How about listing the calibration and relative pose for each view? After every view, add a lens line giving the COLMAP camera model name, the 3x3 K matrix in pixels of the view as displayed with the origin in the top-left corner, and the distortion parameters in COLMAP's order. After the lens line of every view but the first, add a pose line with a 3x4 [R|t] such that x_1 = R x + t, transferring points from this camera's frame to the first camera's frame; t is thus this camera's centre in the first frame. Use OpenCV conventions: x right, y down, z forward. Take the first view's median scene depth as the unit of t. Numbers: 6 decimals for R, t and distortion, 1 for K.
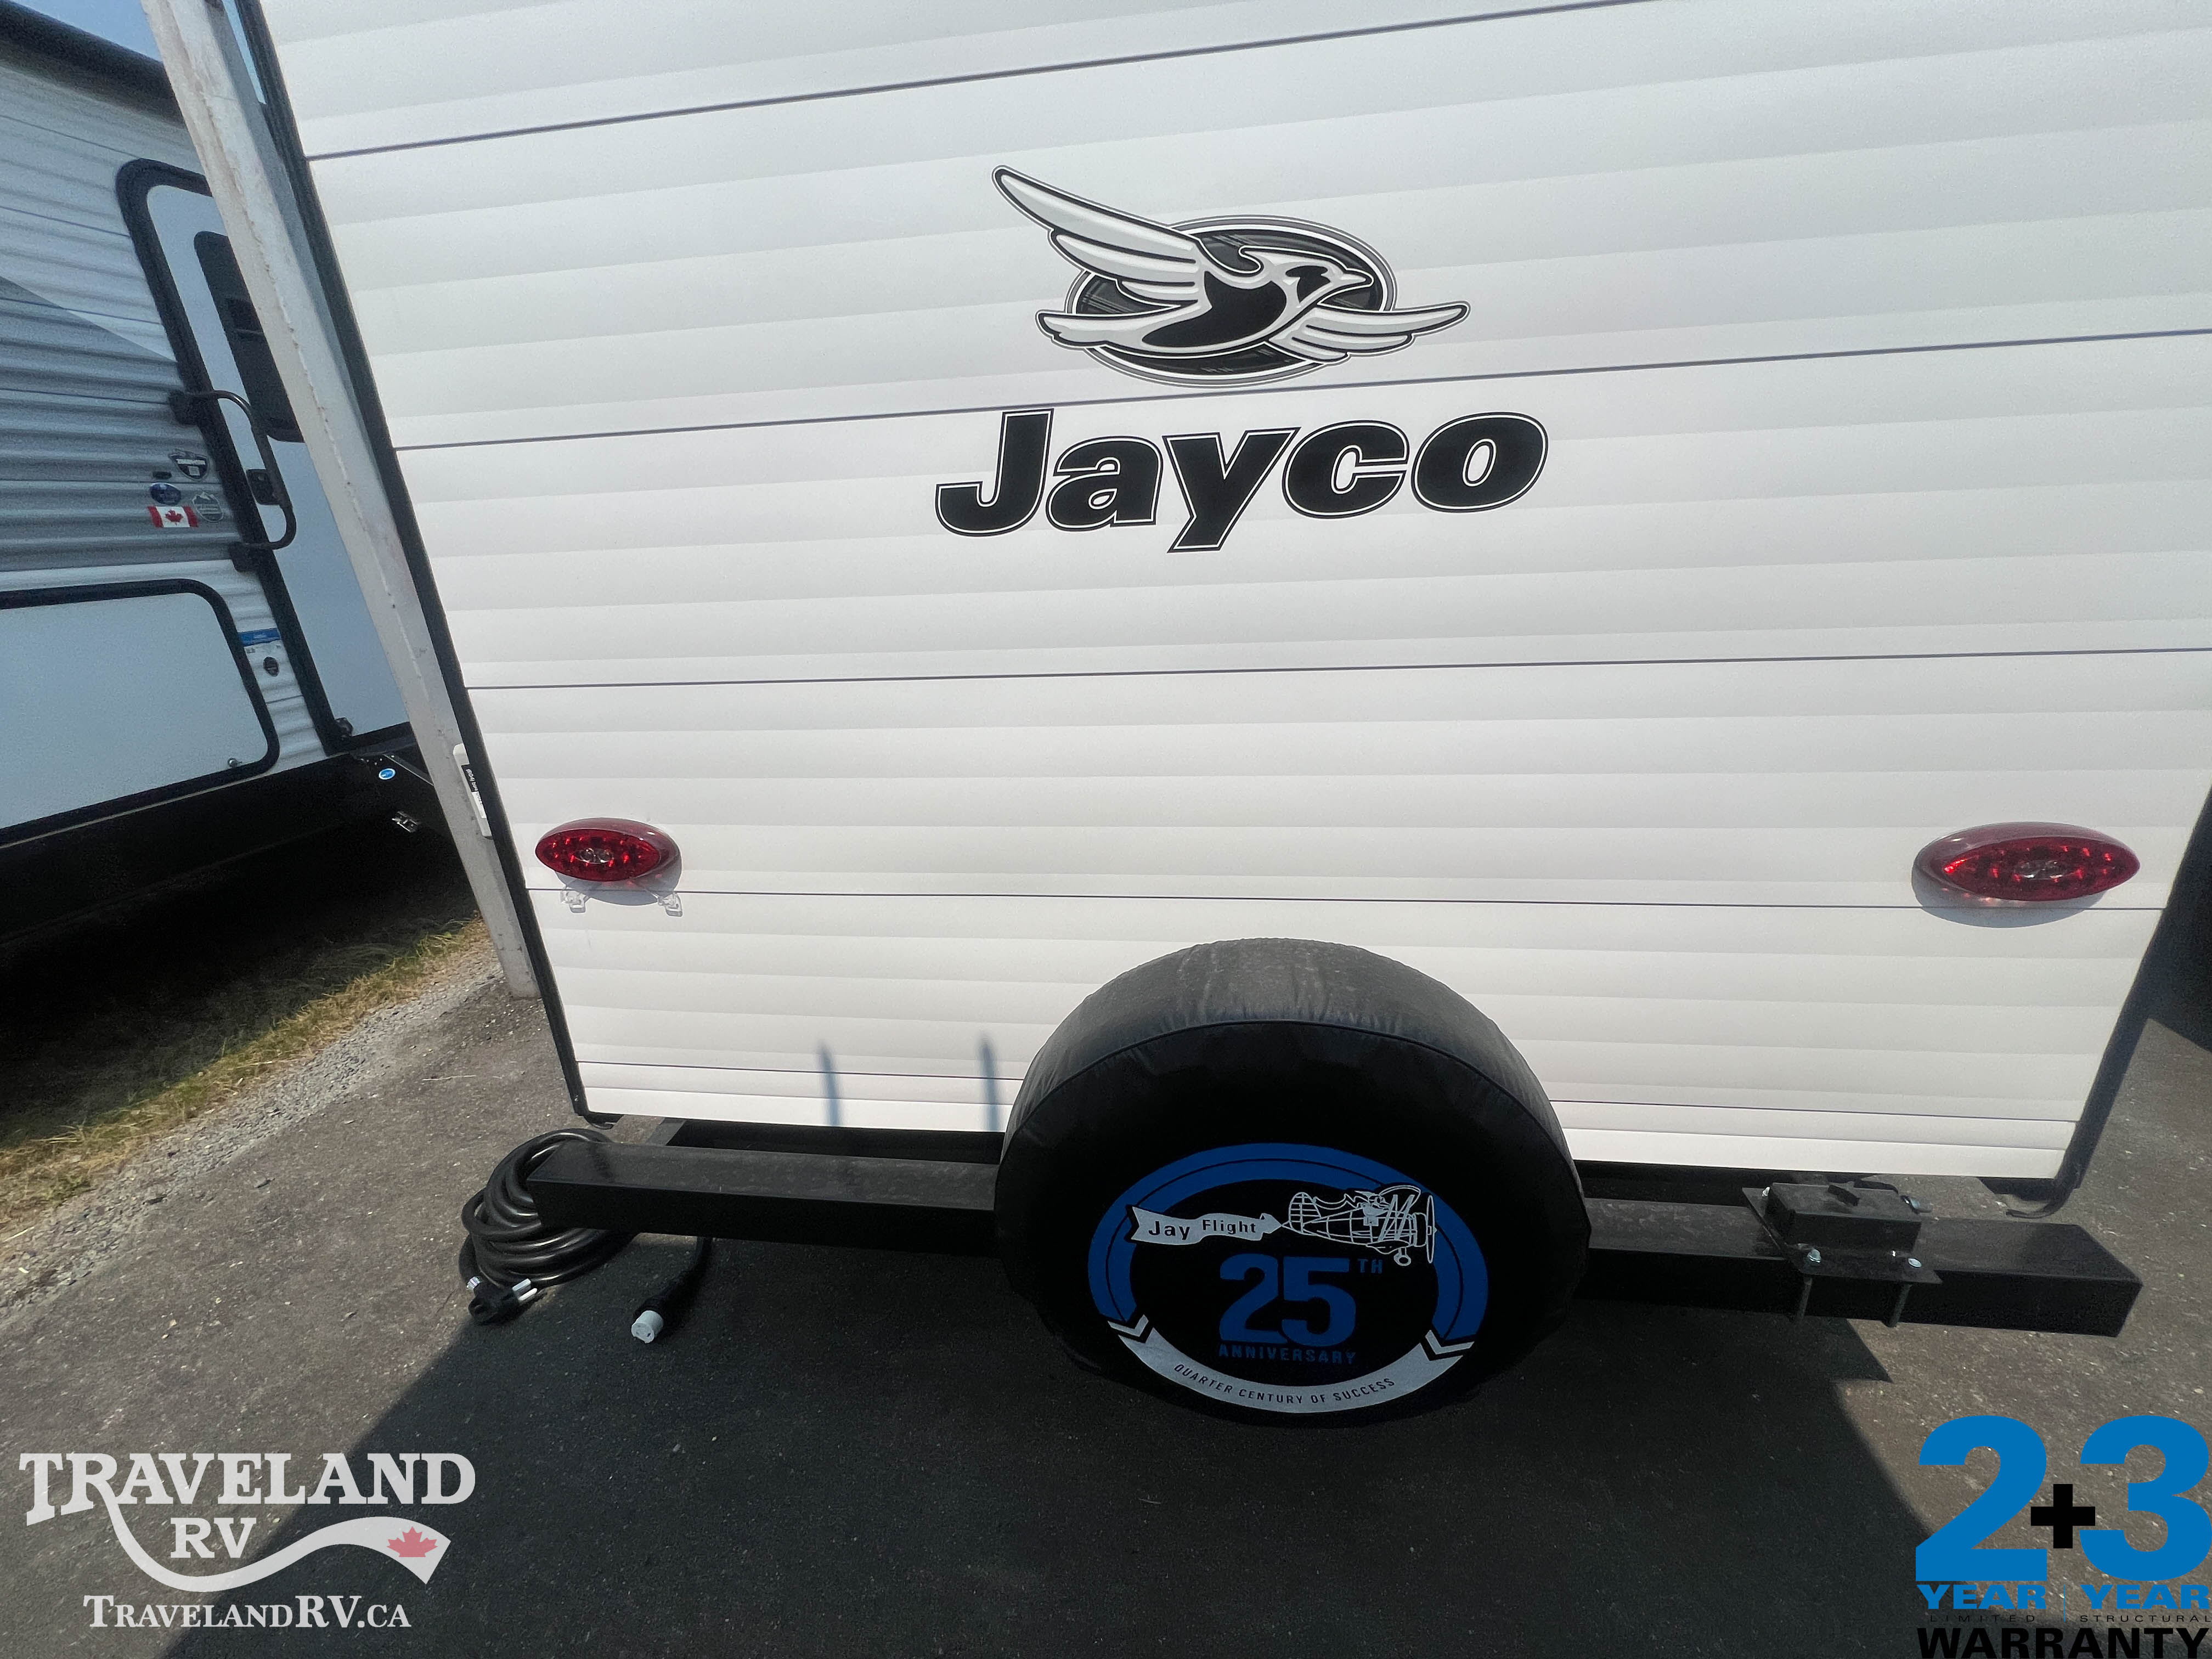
lens RADIAL K [[880.4, 0, 1104.0], [0, 880.4, 828.6], [0, 0, 1]] dist [-0.001213, -0.000026]
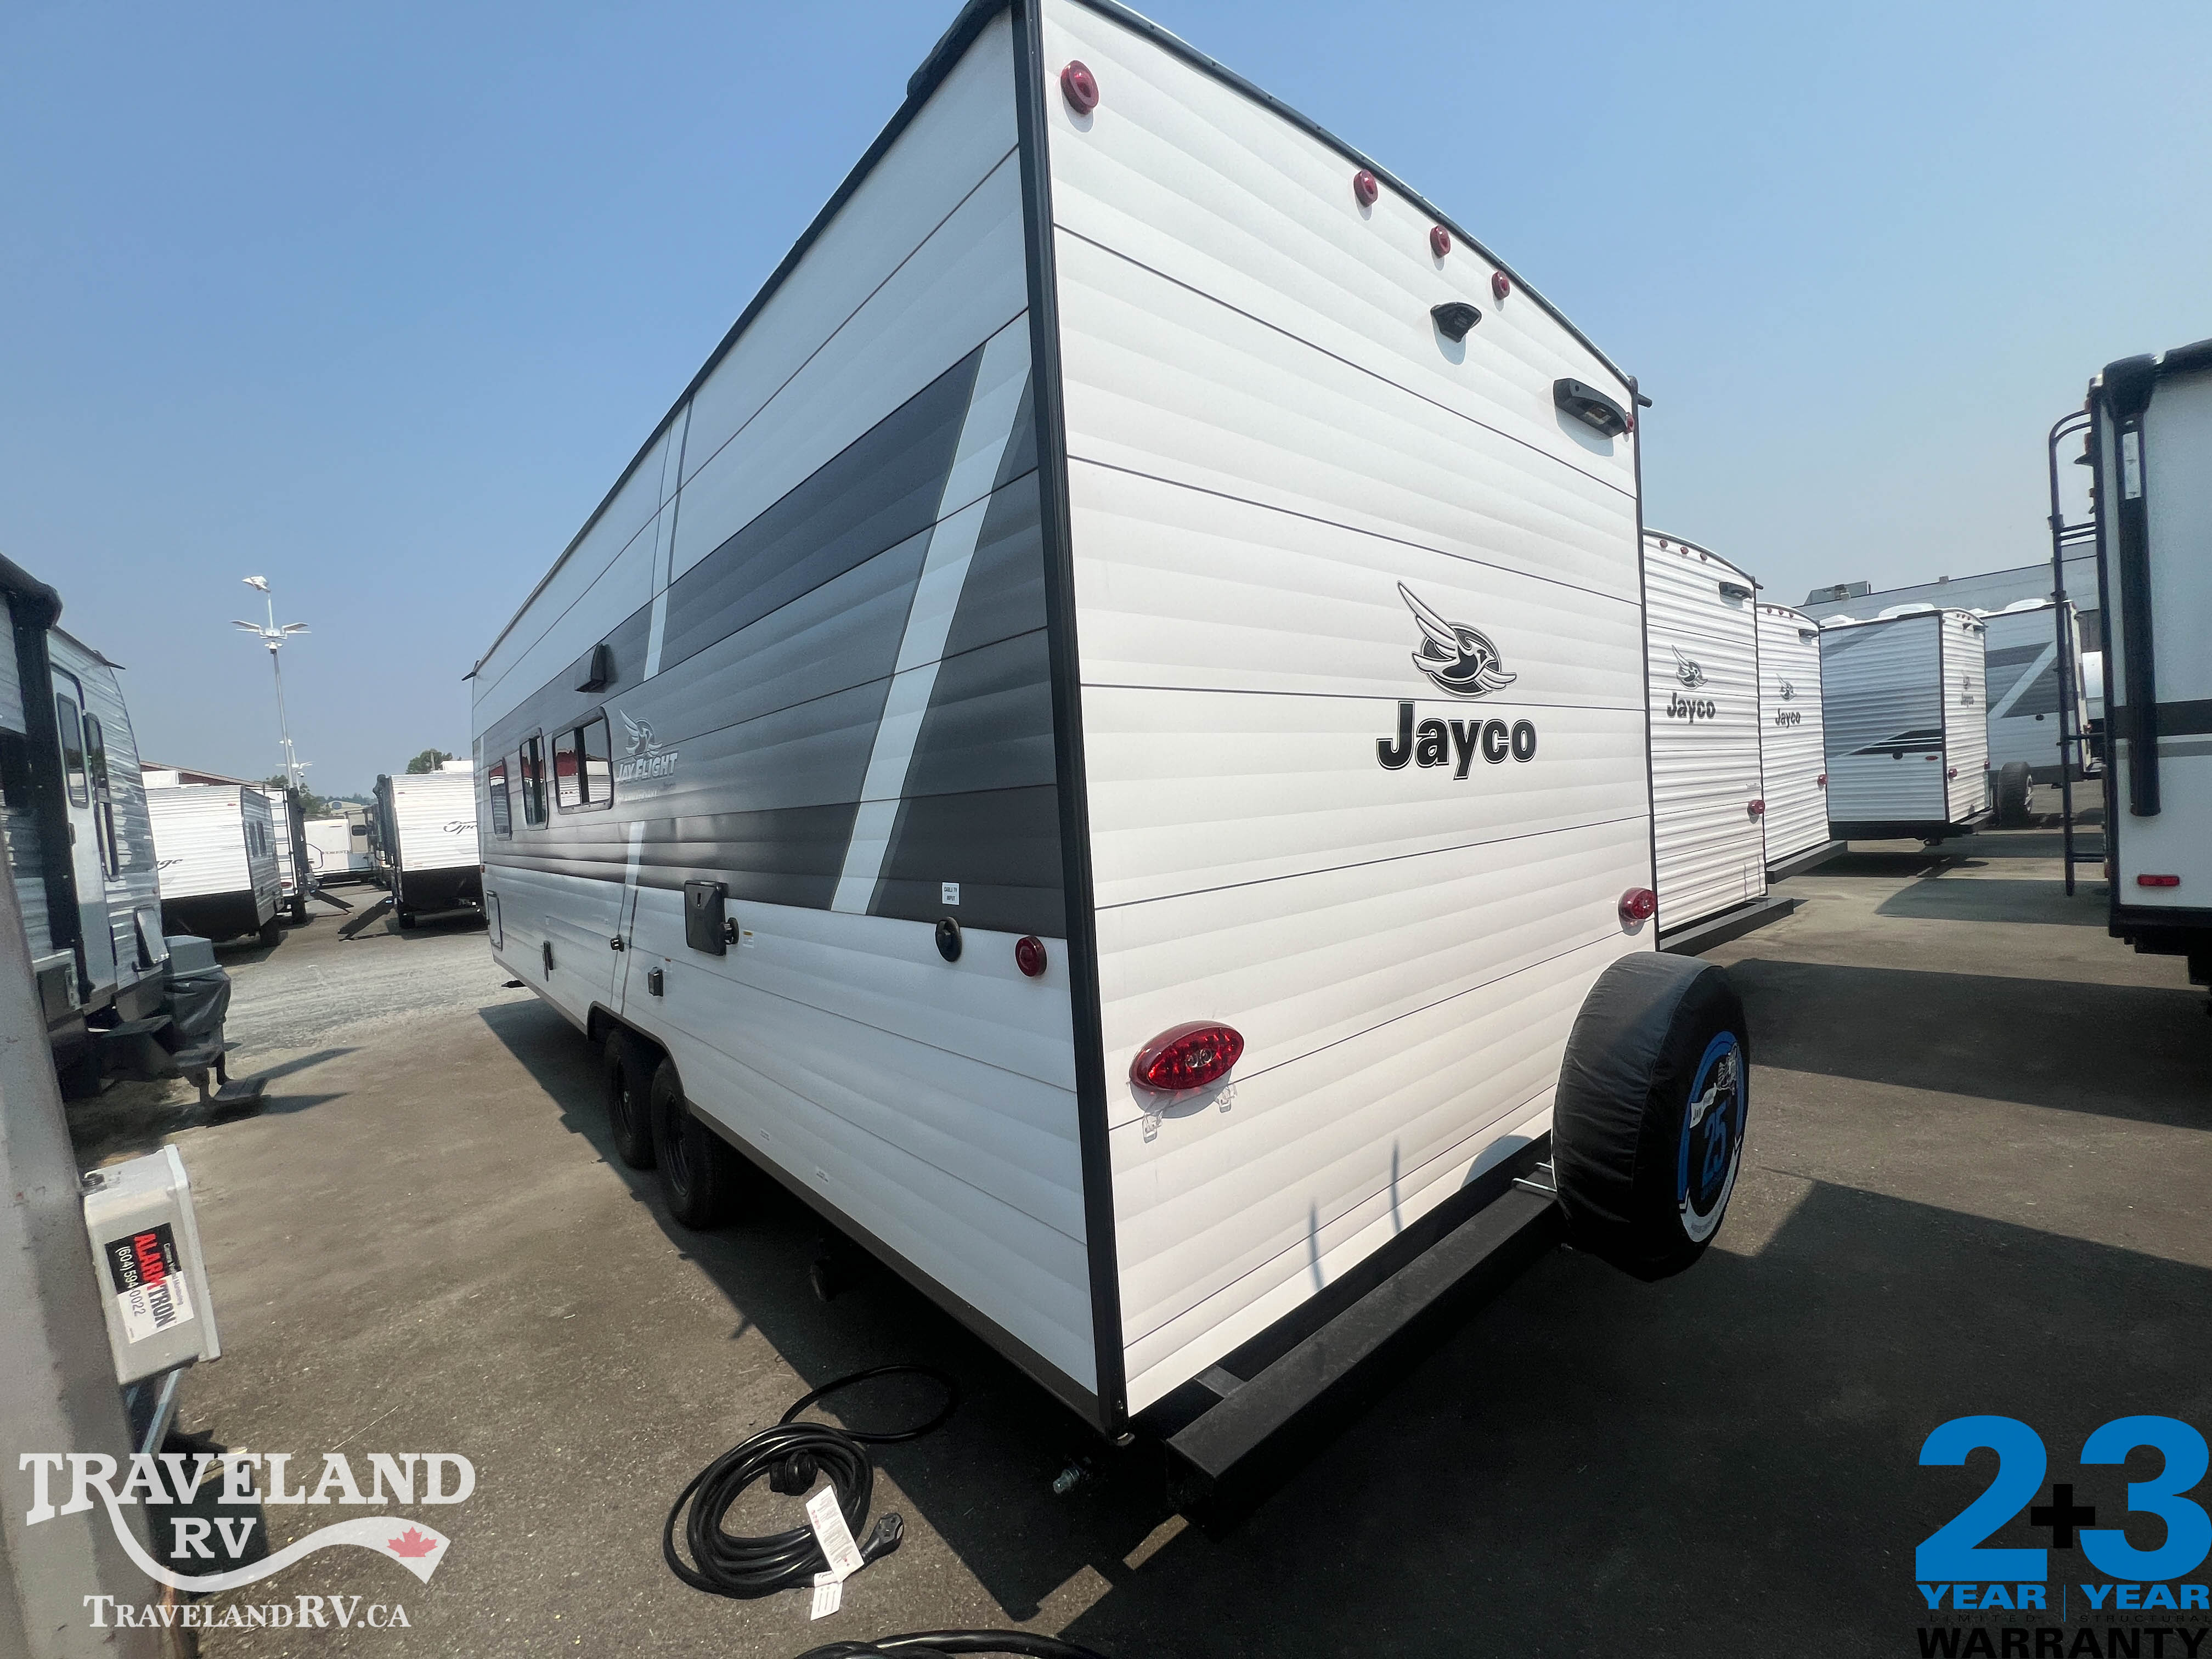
lens RADIAL K [[893.1, 0, 1112.7], [0, 893.1, 825.1], [0, 0, 1]] dist [-0.000984, 0.000014]
pose [[0.662440, -0.019766, 0.748854, -1.742893], [0.289463, 0.928761, -0.231546, -0.012973], [-0.690930, 0.370151, 0.620970, 0.395930]]
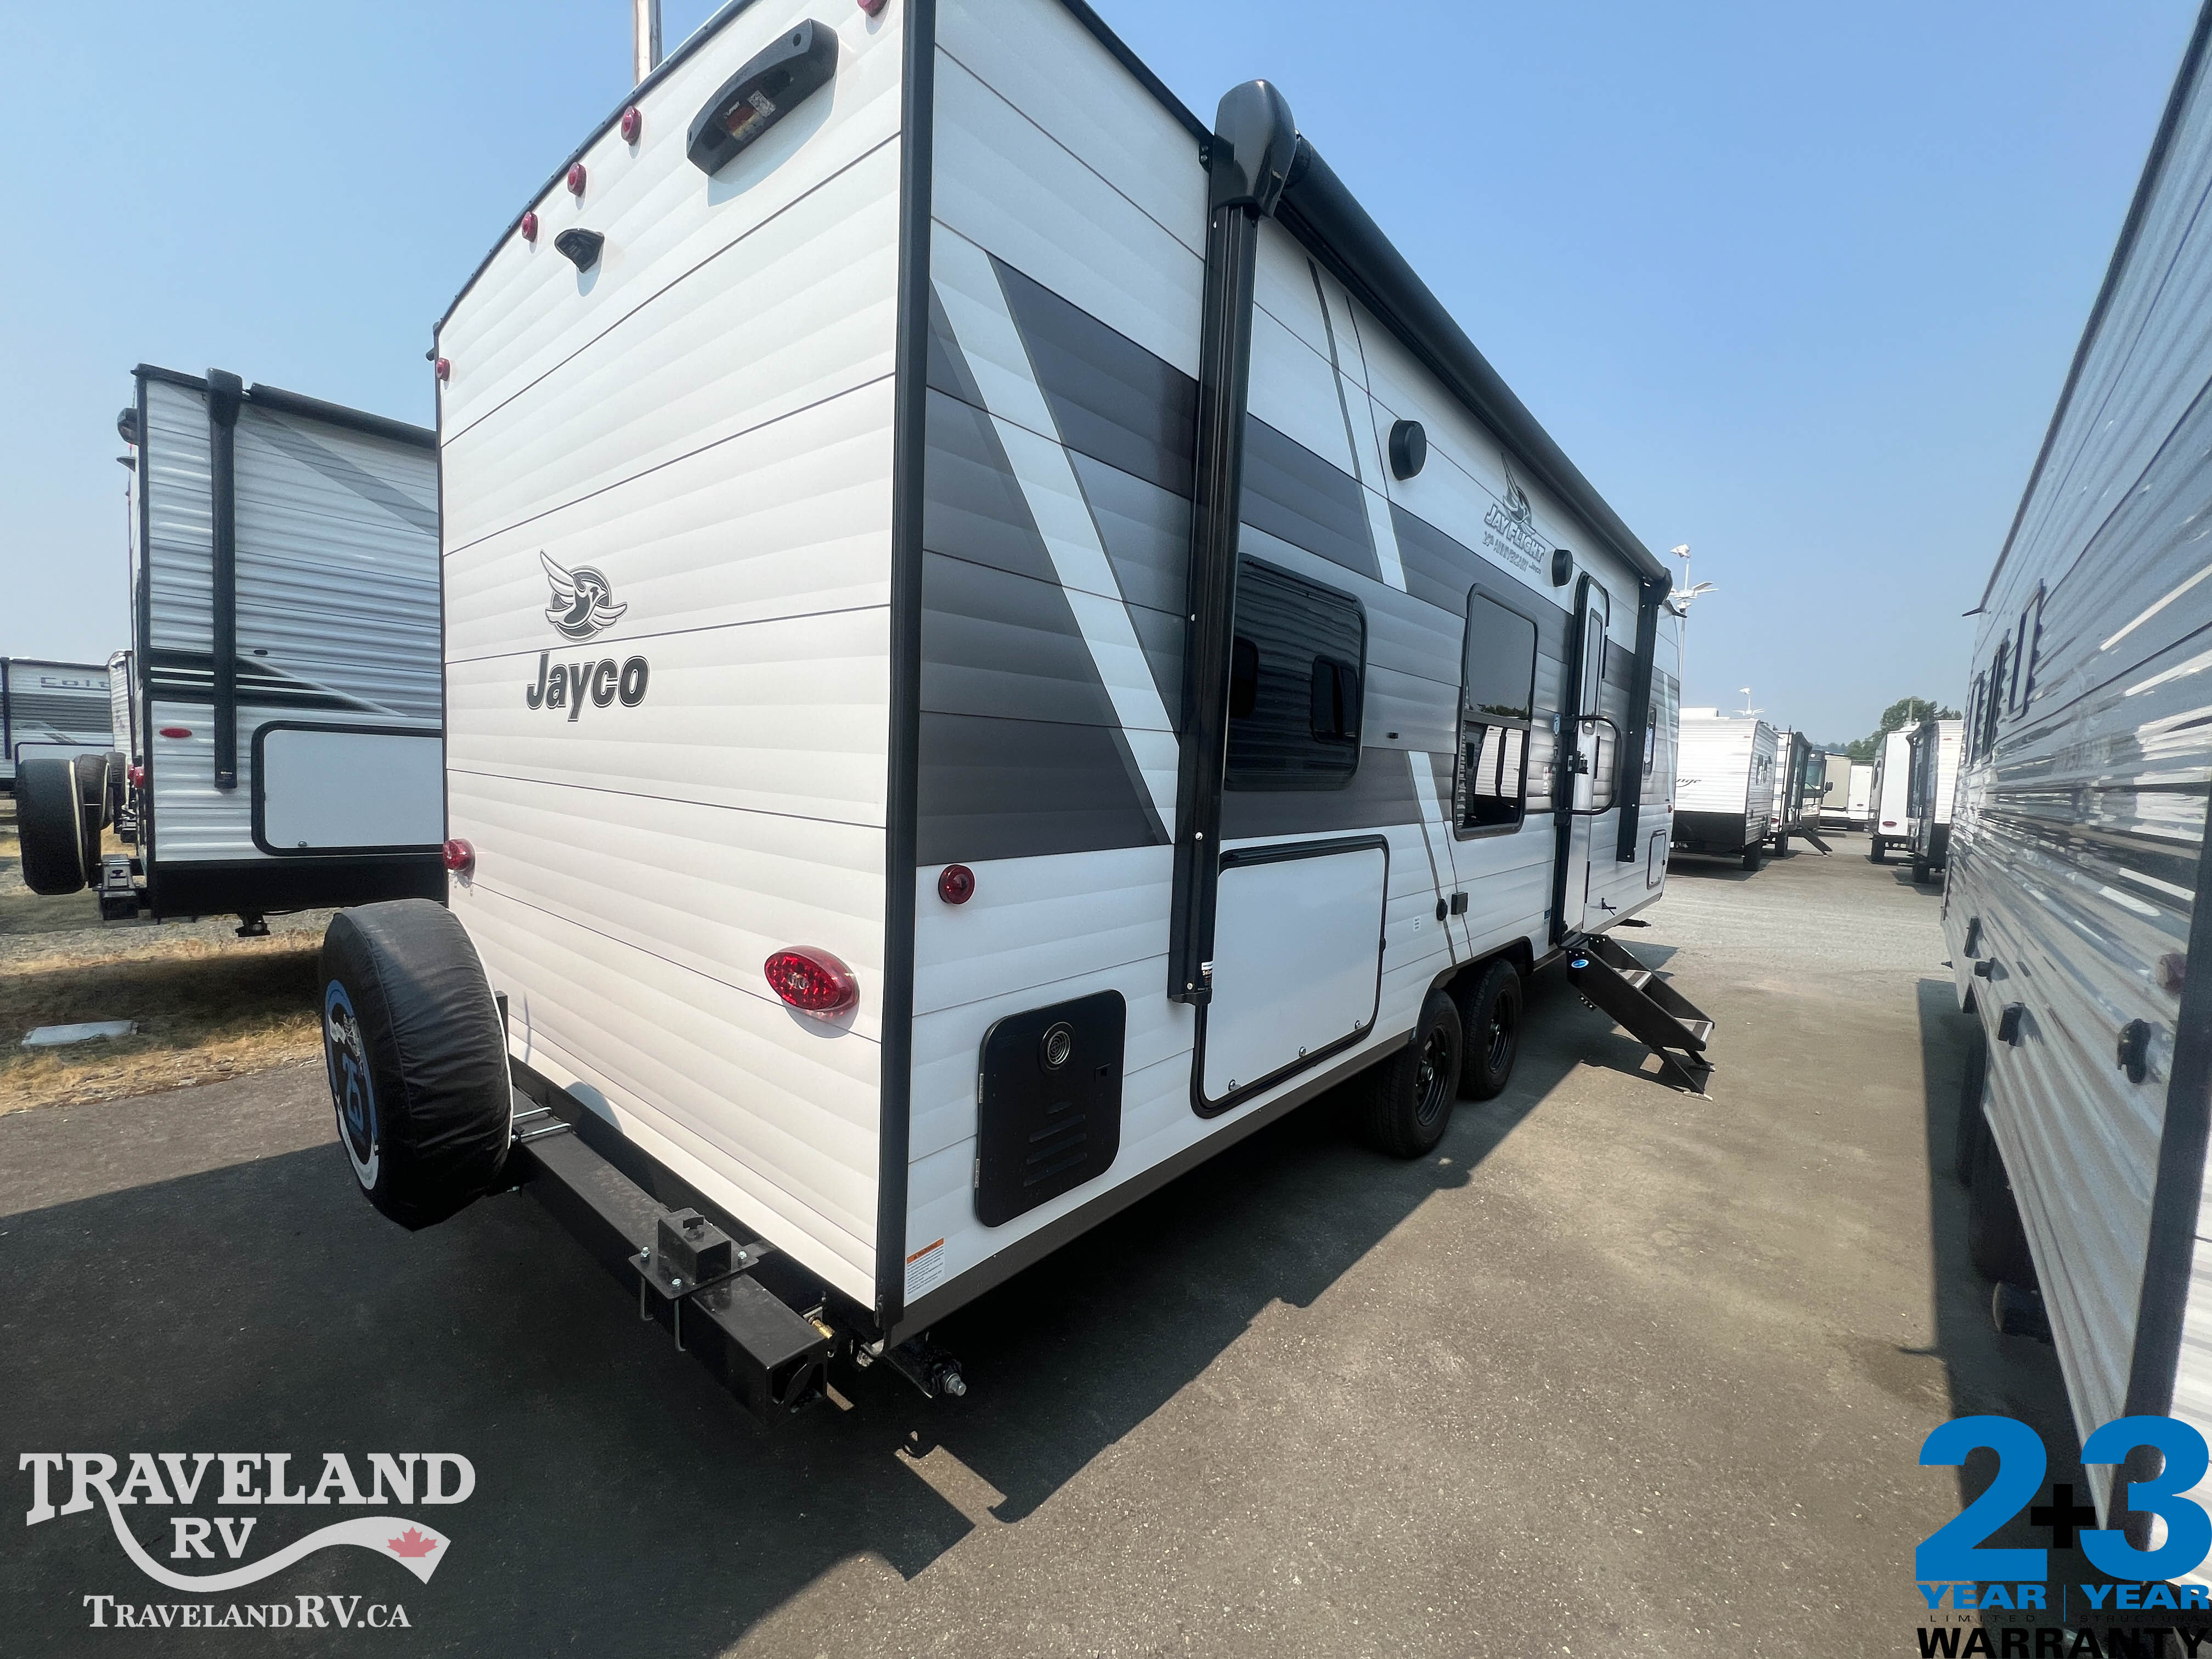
lens RADIAL K [[893.1, 0, 1112.7], [0, 893.1, 825.1], [0, 0, 1]] dist [-0.000984, 0.000014]
pose [[0.837139, 0.119019, -0.533885, 2.115824], [-0.261701, 0.944230, -0.199854, -0.028674], [0.480324, 0.307024, 0.821599, 0.058574]]
